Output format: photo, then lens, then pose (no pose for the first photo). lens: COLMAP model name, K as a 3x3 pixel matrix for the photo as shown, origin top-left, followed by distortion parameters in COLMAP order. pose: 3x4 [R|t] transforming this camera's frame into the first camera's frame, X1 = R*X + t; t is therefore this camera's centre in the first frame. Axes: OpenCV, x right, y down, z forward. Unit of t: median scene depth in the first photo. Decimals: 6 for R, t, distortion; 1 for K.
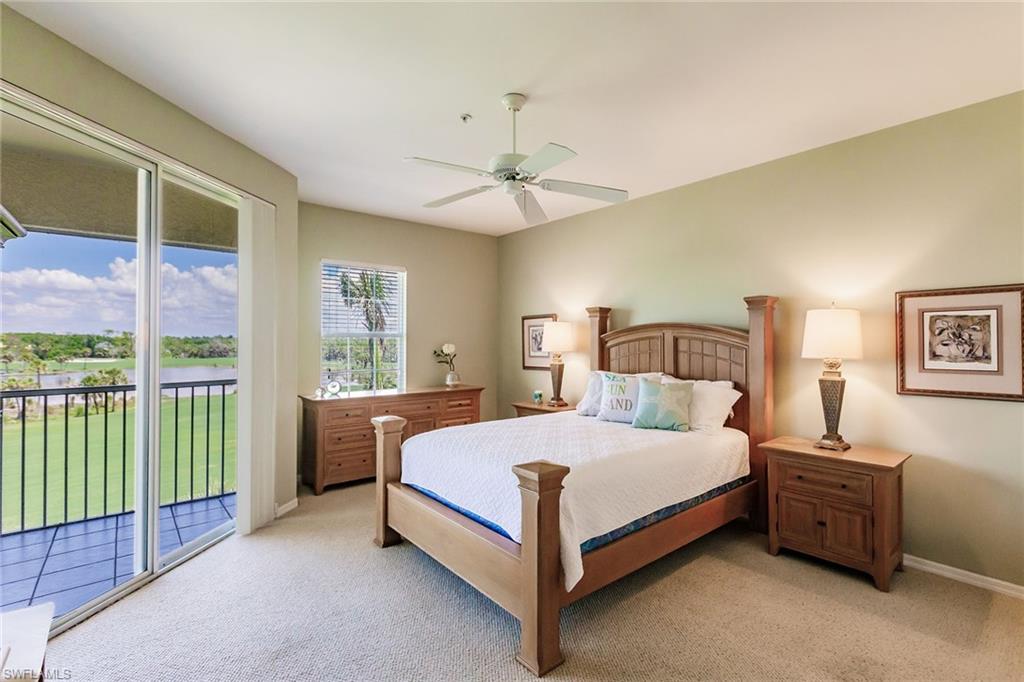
lens RADIAL K [[462.9, 0, 535.1], [0, 462.9, 344.7], [0, 0, 1]] dist [0.006630, -0.001441]
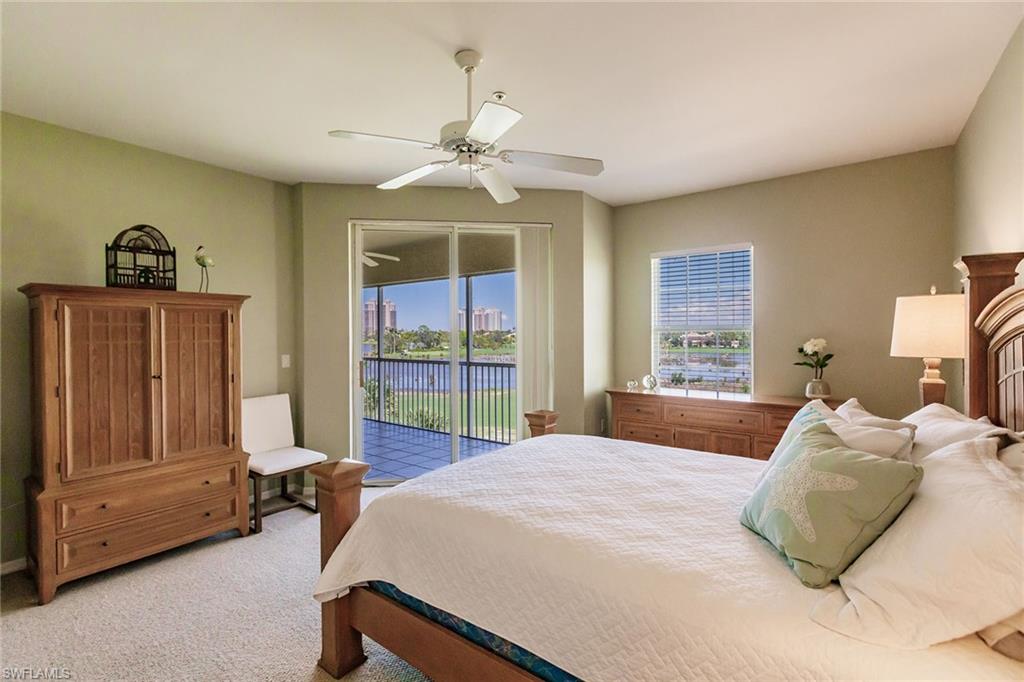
lens RADIAL K [[462.9, 0, 511.8], [0, 462.9, 337.2], [0, 0, 1]] dist [0.006630, -0.001441]
pose [[0.210035, 0.006956, -0.977669, 0.544114], [-0.003764, 0.999973, 0.006306, -0.009333], [0.977687, 0.002356, 0.210056, 0.593649]]
